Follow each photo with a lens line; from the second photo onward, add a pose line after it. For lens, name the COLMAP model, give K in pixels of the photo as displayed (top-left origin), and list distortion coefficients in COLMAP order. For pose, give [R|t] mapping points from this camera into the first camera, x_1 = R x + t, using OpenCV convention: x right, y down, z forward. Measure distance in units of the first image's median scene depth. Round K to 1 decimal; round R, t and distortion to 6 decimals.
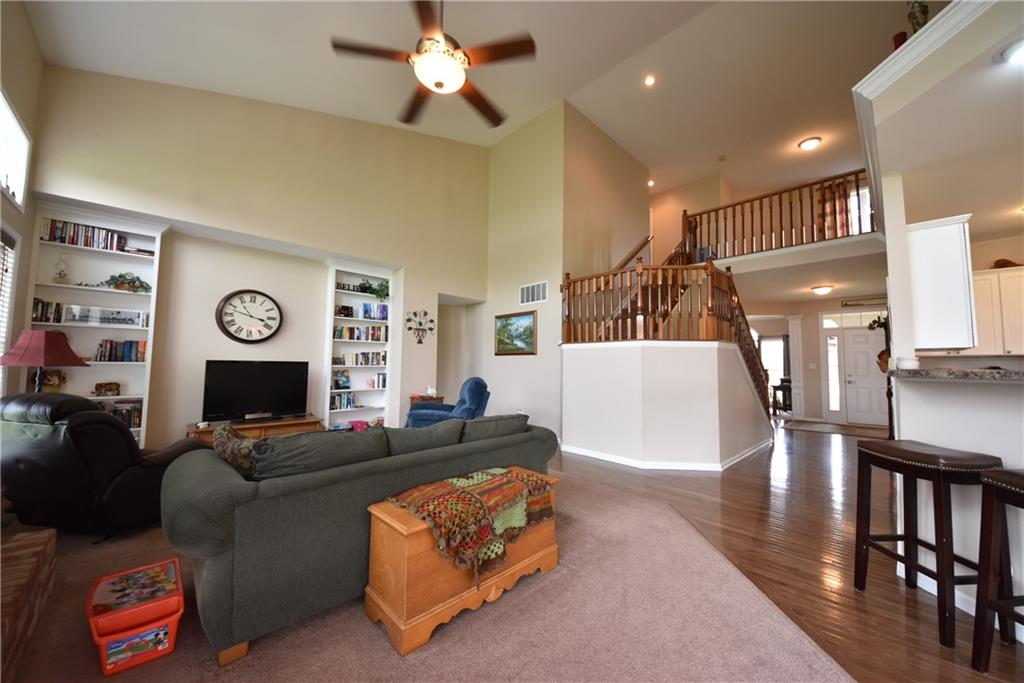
lens RADIAL K [[362.0, 0, 512.6], [0, 362.0, 337.7], [0, 0, 1]] dist [-0.010799, -0.002414]
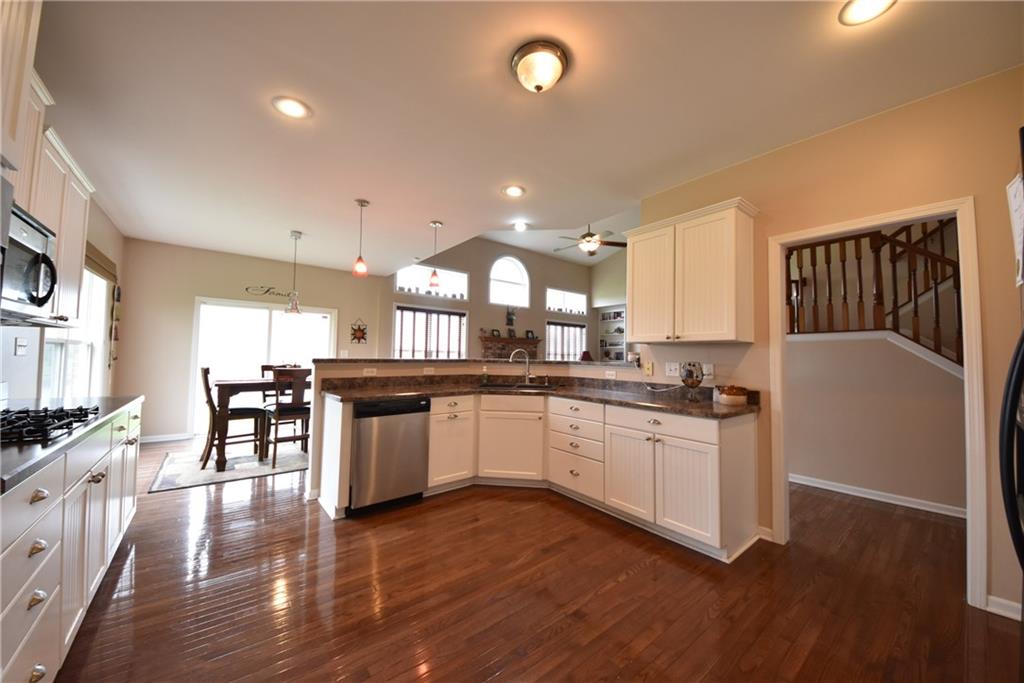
lens RADIAL K [[362.0, 0, 508.6], [0, 362.0, 342.5], [0, 0, 1]] dist [-0.010799, -0.002414]
pose [[-0.107715, -0.050446, -0.992901, 1.138343], [0.054915, 0.996885, -0.056606, 0.029030], [0.992664, -0.060623, -0.104609, 0.317478]]
